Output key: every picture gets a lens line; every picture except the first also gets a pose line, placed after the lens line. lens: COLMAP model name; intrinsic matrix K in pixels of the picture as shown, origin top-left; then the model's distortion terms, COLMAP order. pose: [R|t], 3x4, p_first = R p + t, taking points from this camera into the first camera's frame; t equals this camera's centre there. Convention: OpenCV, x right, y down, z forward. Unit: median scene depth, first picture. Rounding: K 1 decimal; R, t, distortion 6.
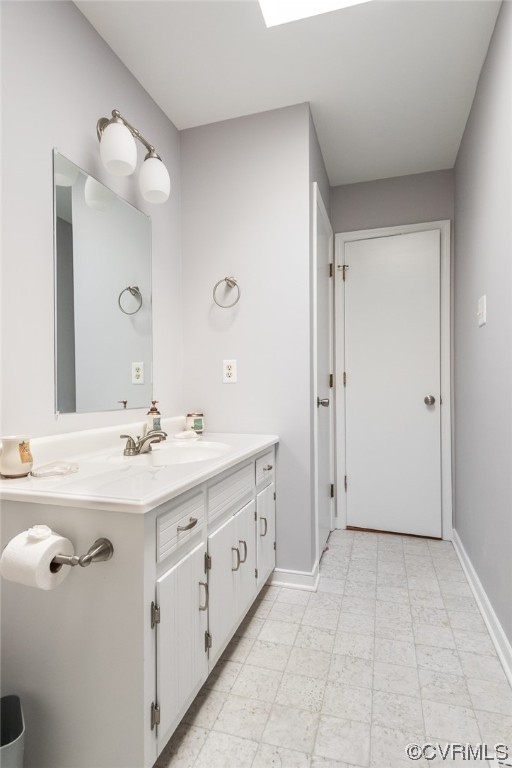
lens RADIAL K [[410.3, 0, 256.0], [0, 410.3, 384.0], [0, 0, 1]] dist [0.043490, -0.030519]
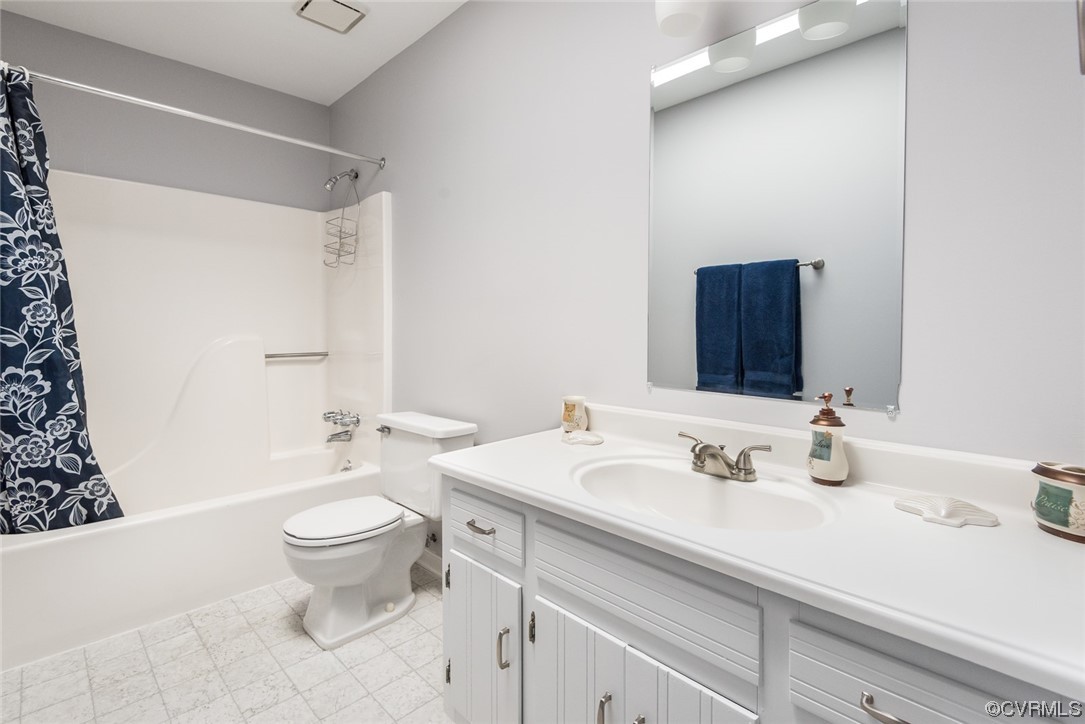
lens RADIAL K [[502.0, 0, 542.5], [0, 502.0, 362.0], [0, 0, 1]] dist [0.025607, -0.013954]
pose [[-0.463932, 0.056172, -0.884088, 0.780497], [0.003584, 0.998098, 0.061536, -0.057269], [0.885864, 0.025380, -0.463251, 2.092752]]
